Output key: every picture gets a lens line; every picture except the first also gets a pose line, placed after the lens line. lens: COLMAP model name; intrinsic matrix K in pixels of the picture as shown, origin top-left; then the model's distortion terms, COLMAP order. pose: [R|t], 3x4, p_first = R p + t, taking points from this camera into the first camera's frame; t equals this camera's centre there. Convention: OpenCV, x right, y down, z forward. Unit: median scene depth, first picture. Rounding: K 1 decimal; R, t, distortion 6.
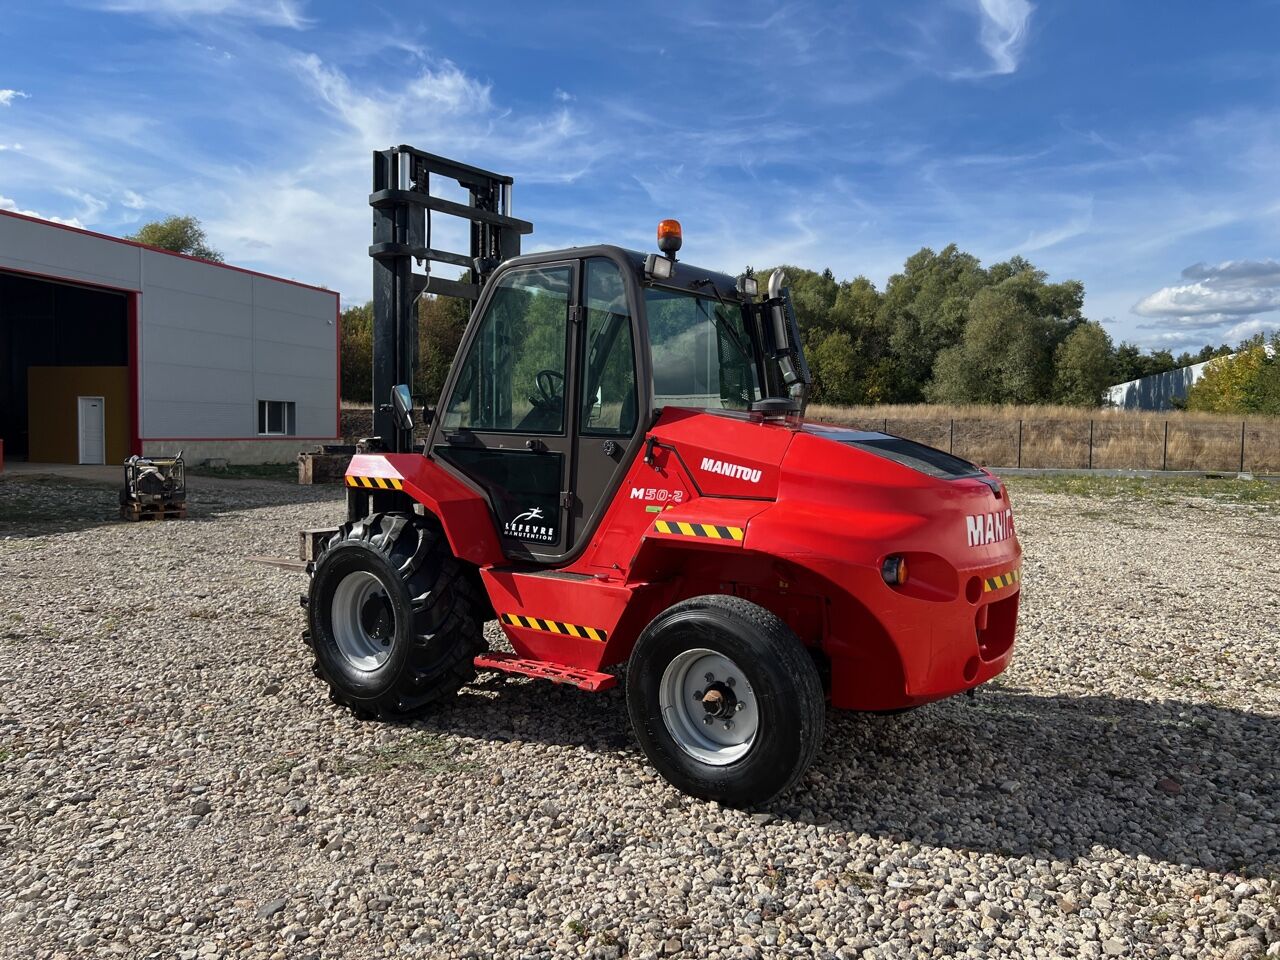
lens RADIAL K [[970.1, 0, 642.5], [0, 970.1, 475.4], [0, 0, 1]] dist [0.060092, -0.060231]
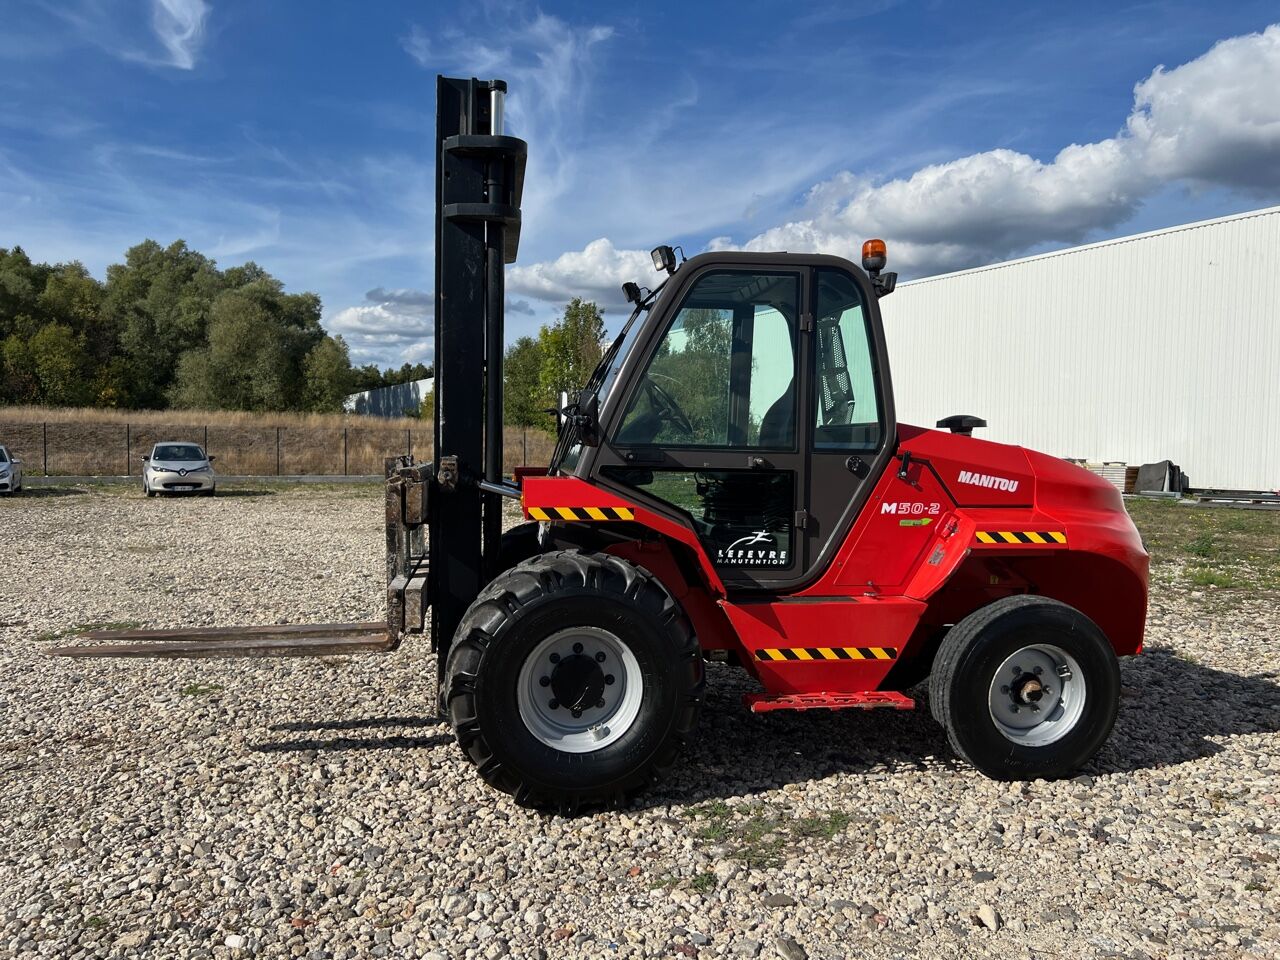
lens RADIAL K [[969.2, 0, 632.2], [0, 969.2, 490.1], [0, 0, 1]] dist [0.065679, -0.075964]
pose [[0.719176, -0.038936, 0.693736, -0.886094], [0.033495, 0.999211, 0.021358, -0.030274], [-0.694020, 0.007877, 0.719912, 0.453027]]
